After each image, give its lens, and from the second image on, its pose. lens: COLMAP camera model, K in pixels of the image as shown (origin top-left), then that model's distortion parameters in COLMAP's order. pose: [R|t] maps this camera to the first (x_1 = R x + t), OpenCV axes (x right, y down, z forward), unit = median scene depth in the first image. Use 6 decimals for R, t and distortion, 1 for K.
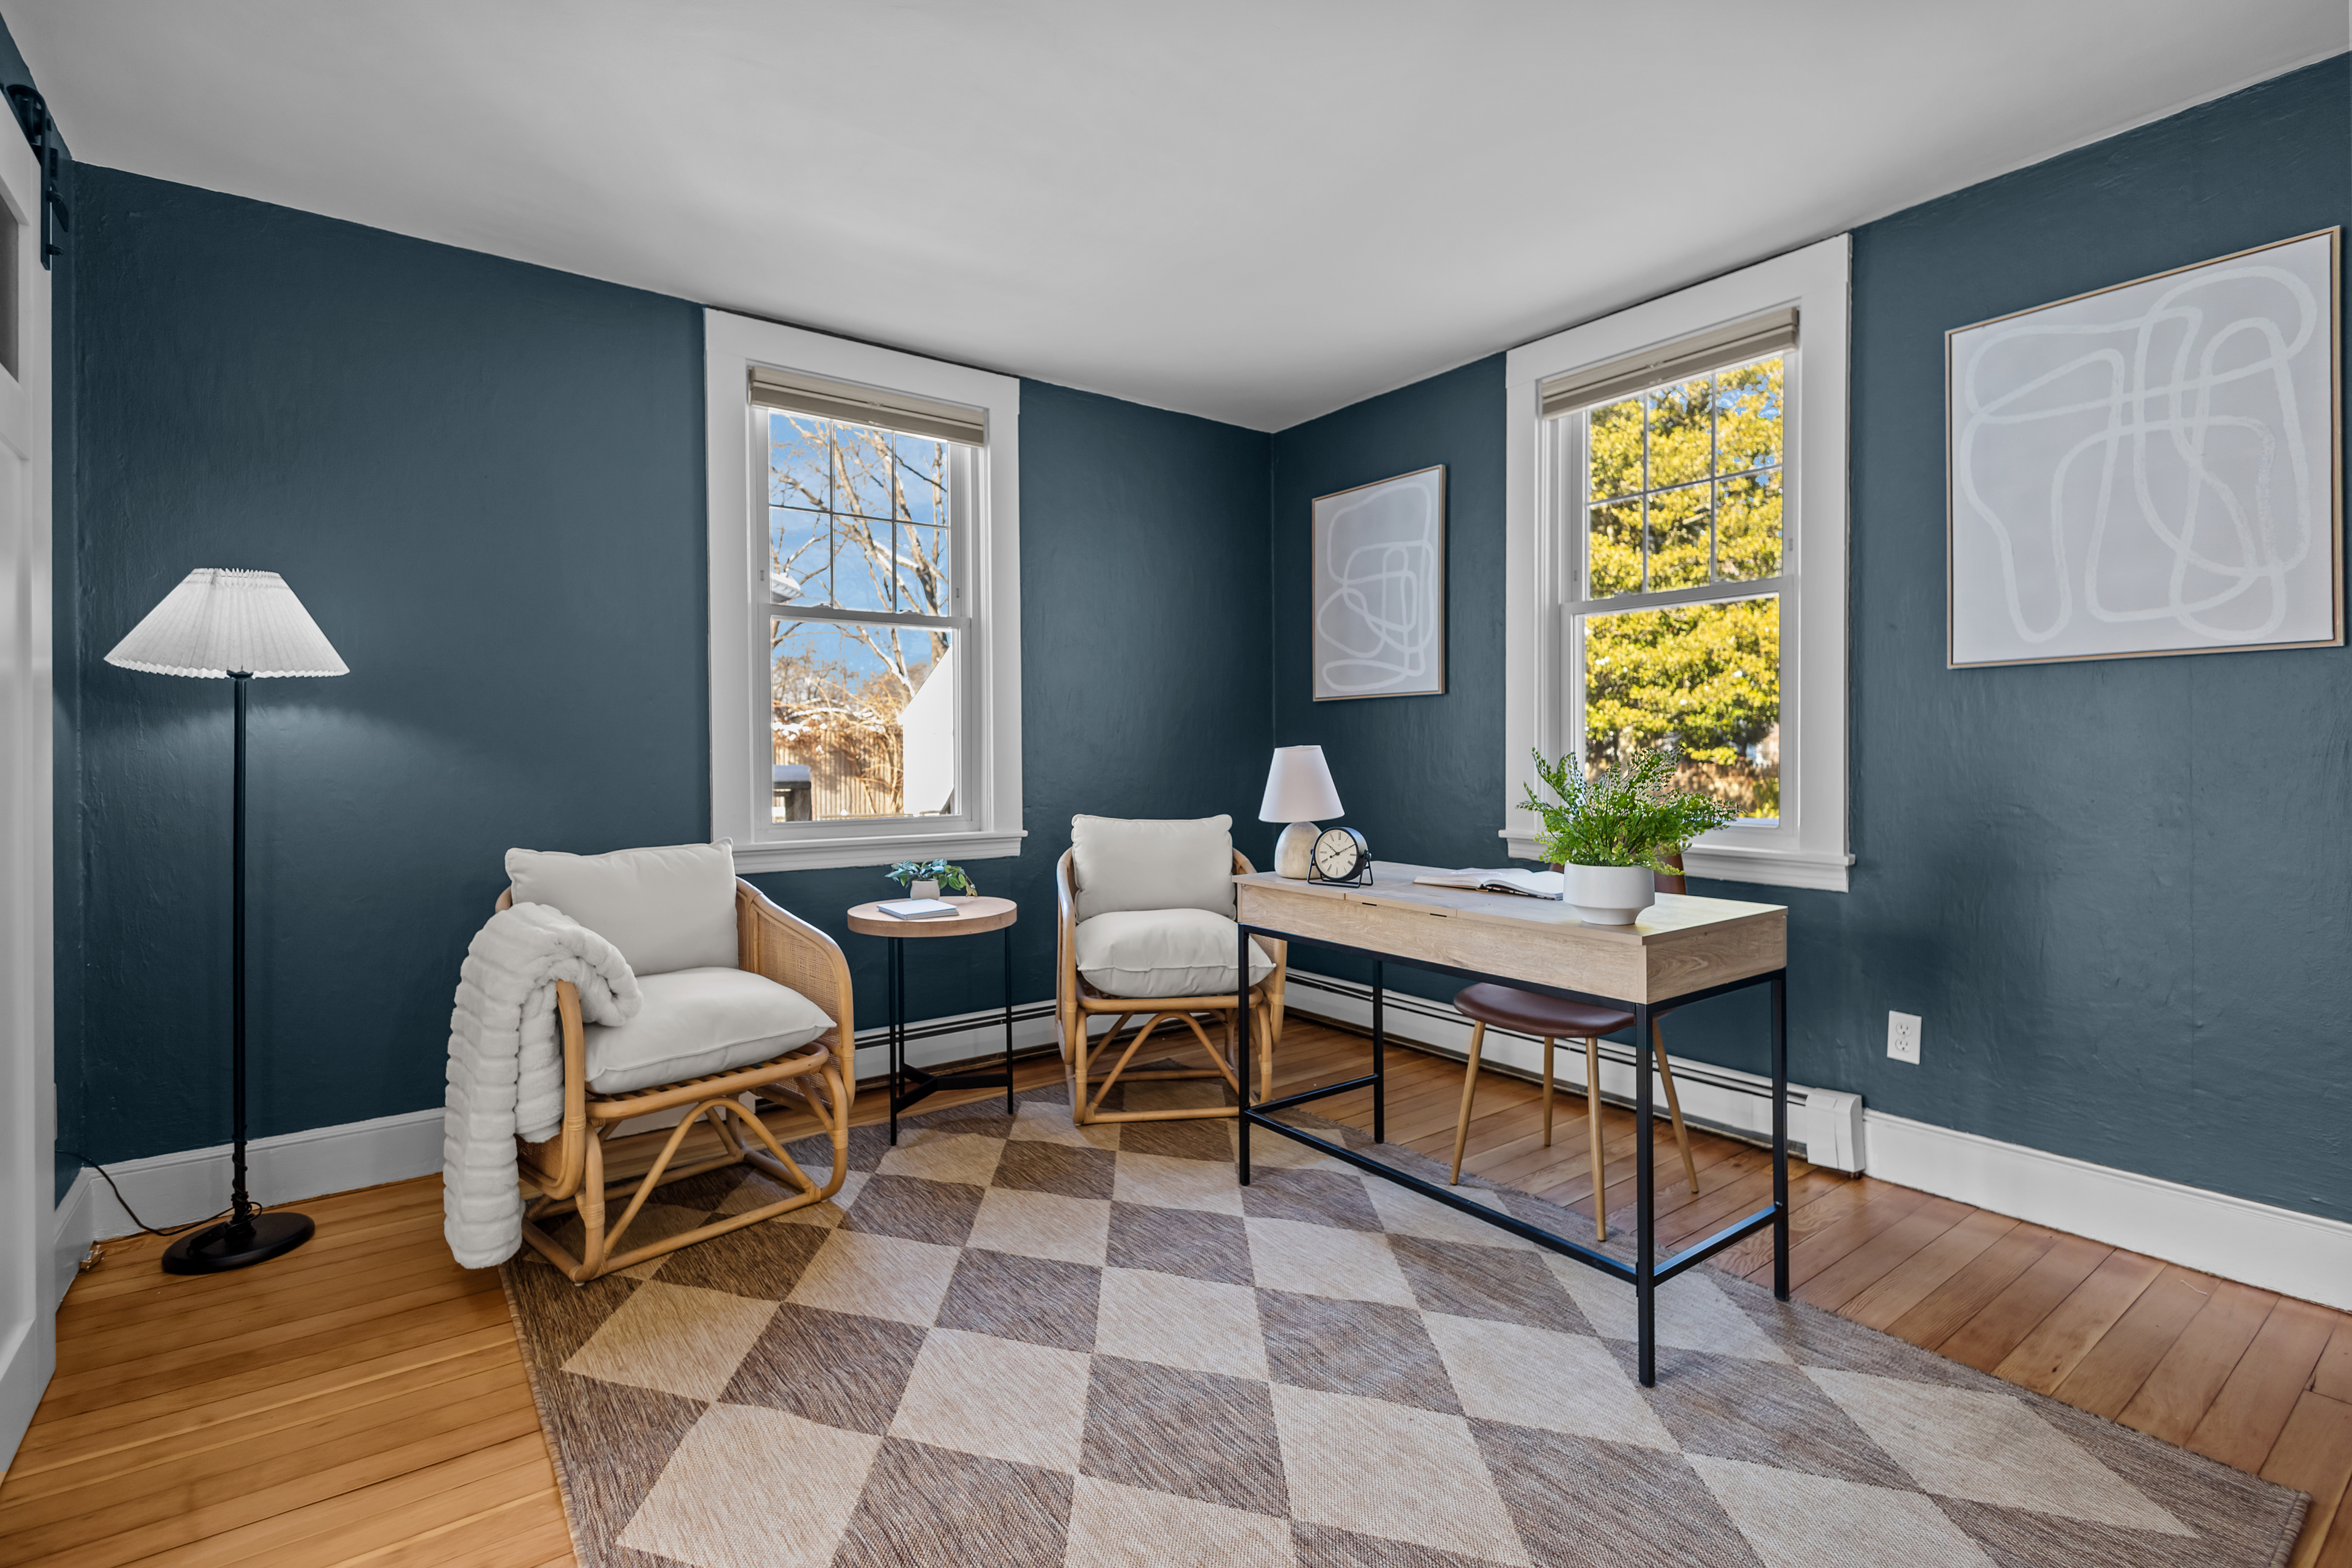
lens RADIAL K [[1090.1, 0, 1180.7], [0, 1090.1, 753.6], [0, 0, 1]] dist [0.003459, -0.000163]
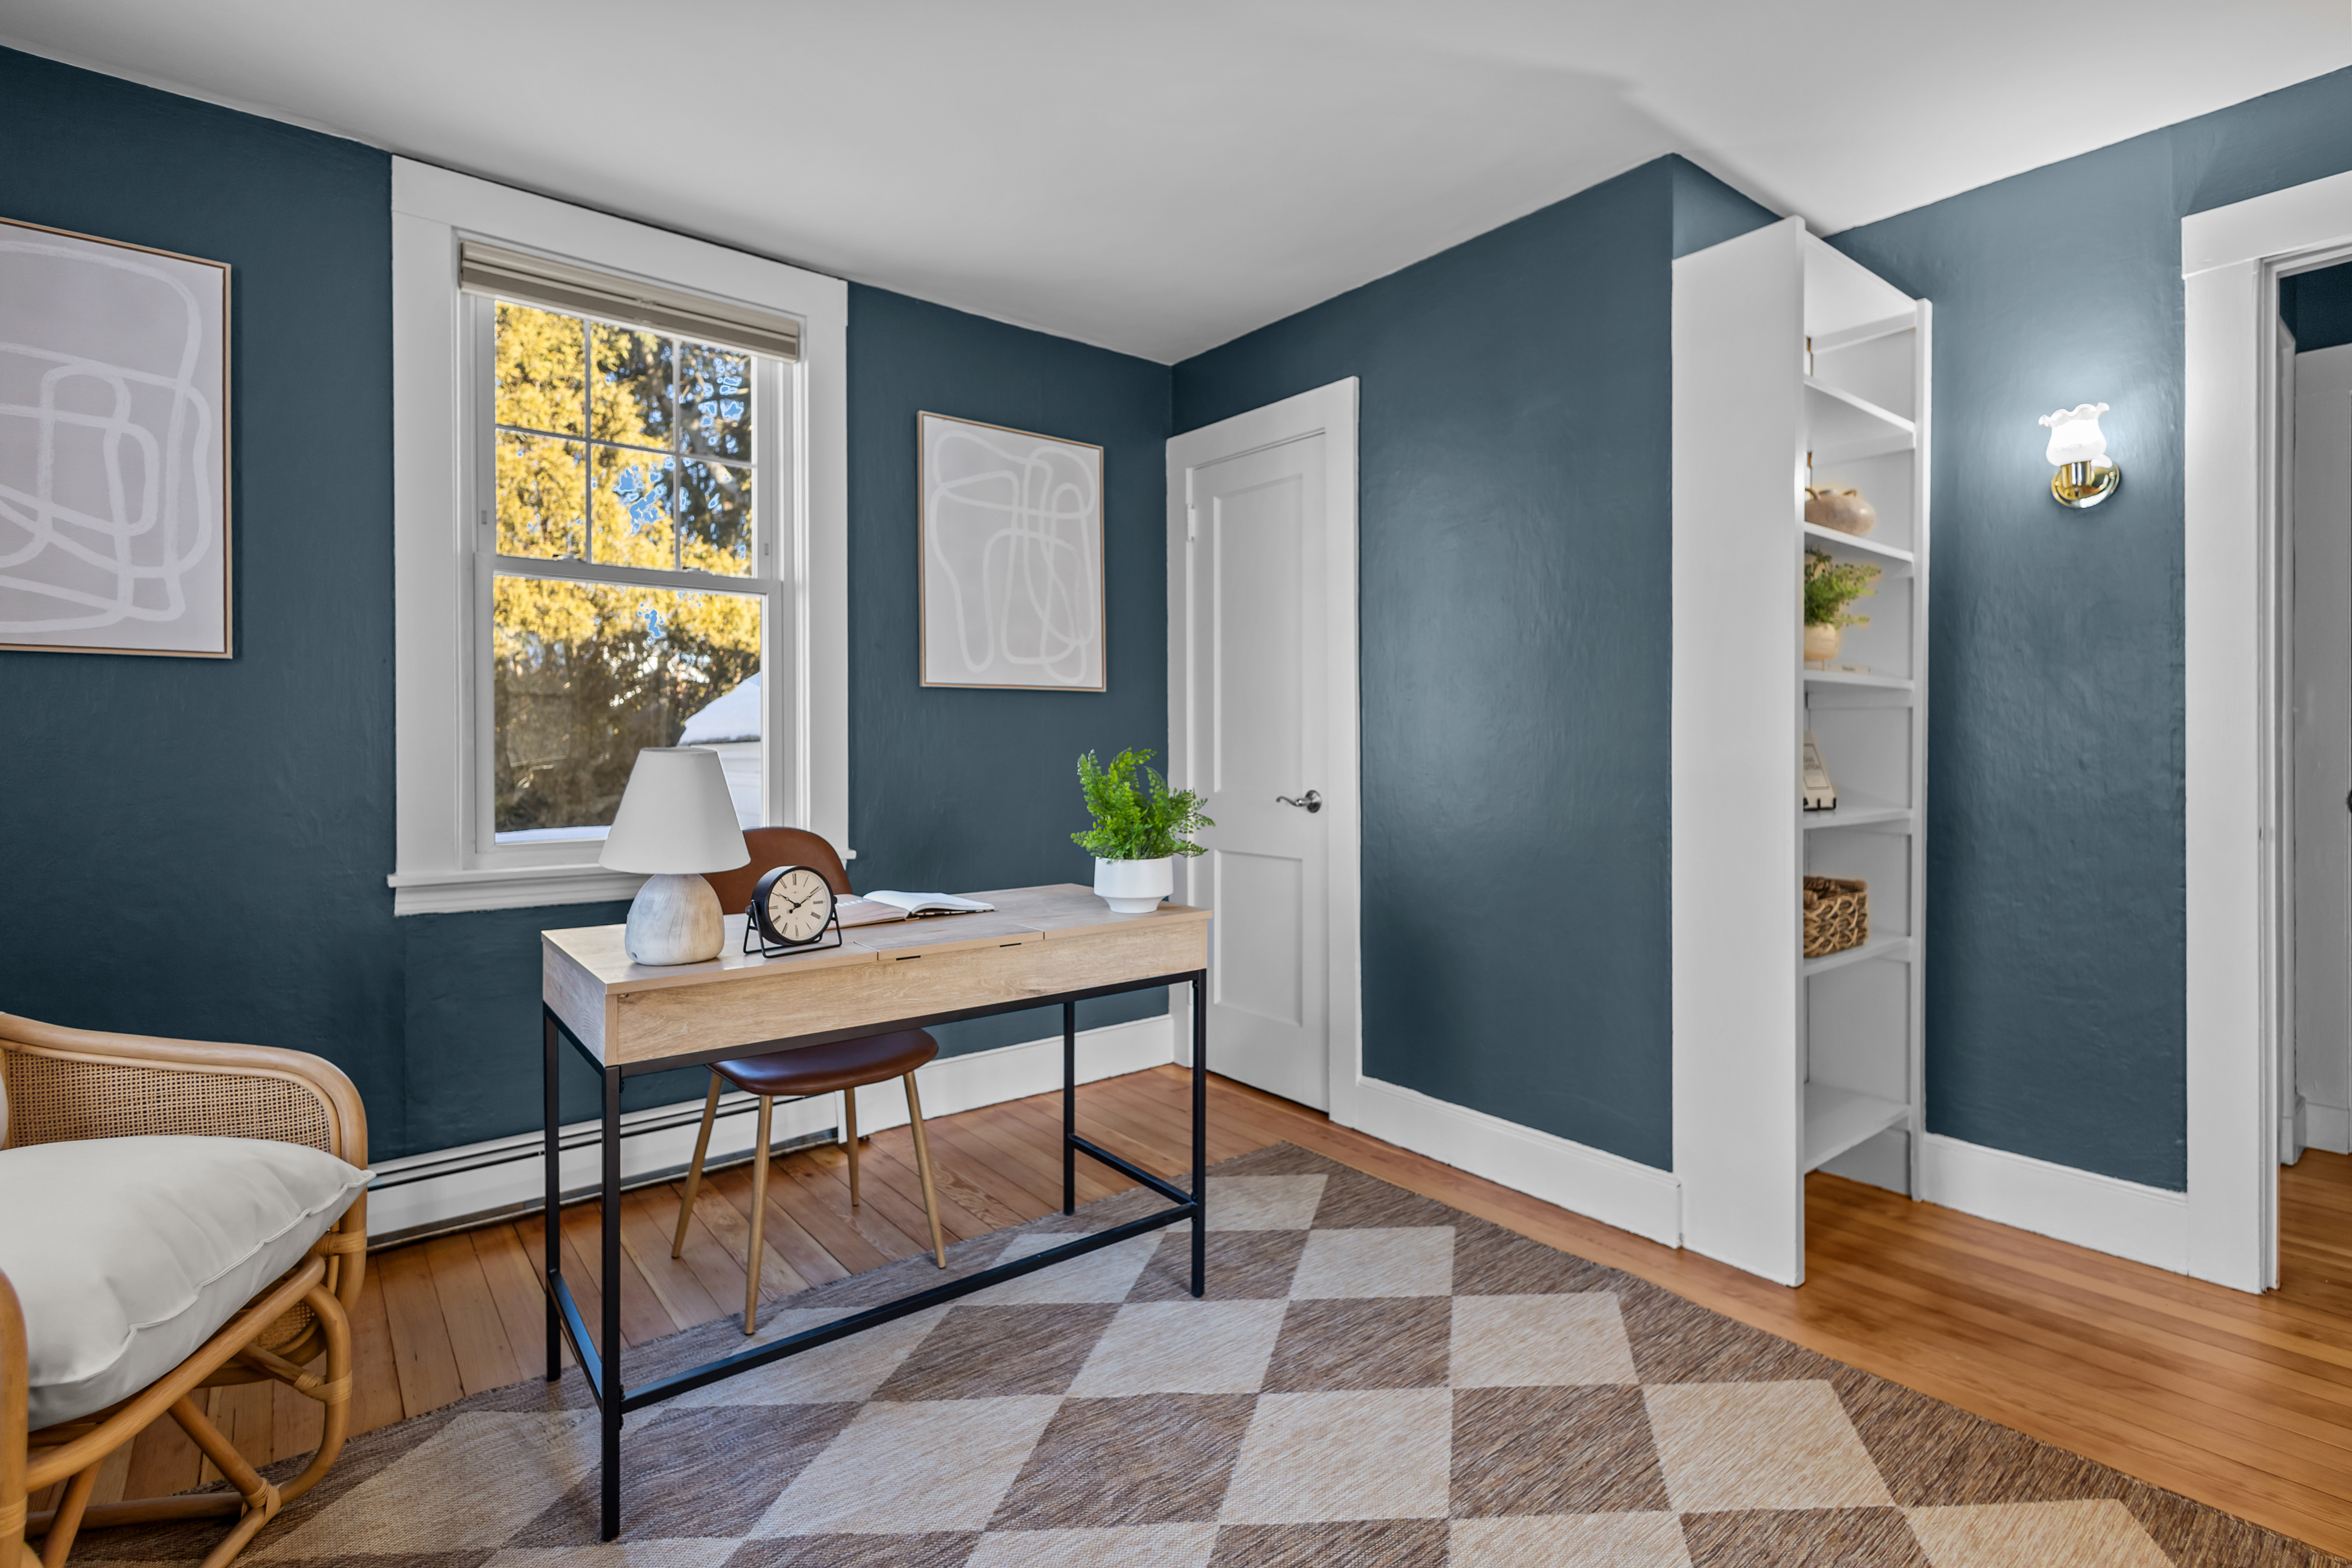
lens RADIAL K [[1102.9, 0, 1162.5], [0, 1102.9, 749.4], [0, 0, 1]] dist [0.003433, -0.004808]
pose [[-0.037887, 0.001960, 0.999280, -0.583384], [0.006186, 0.999979, -0.001727, -0.003505], [-0.999263, 0.006116, -0.037898, 0.837194]]
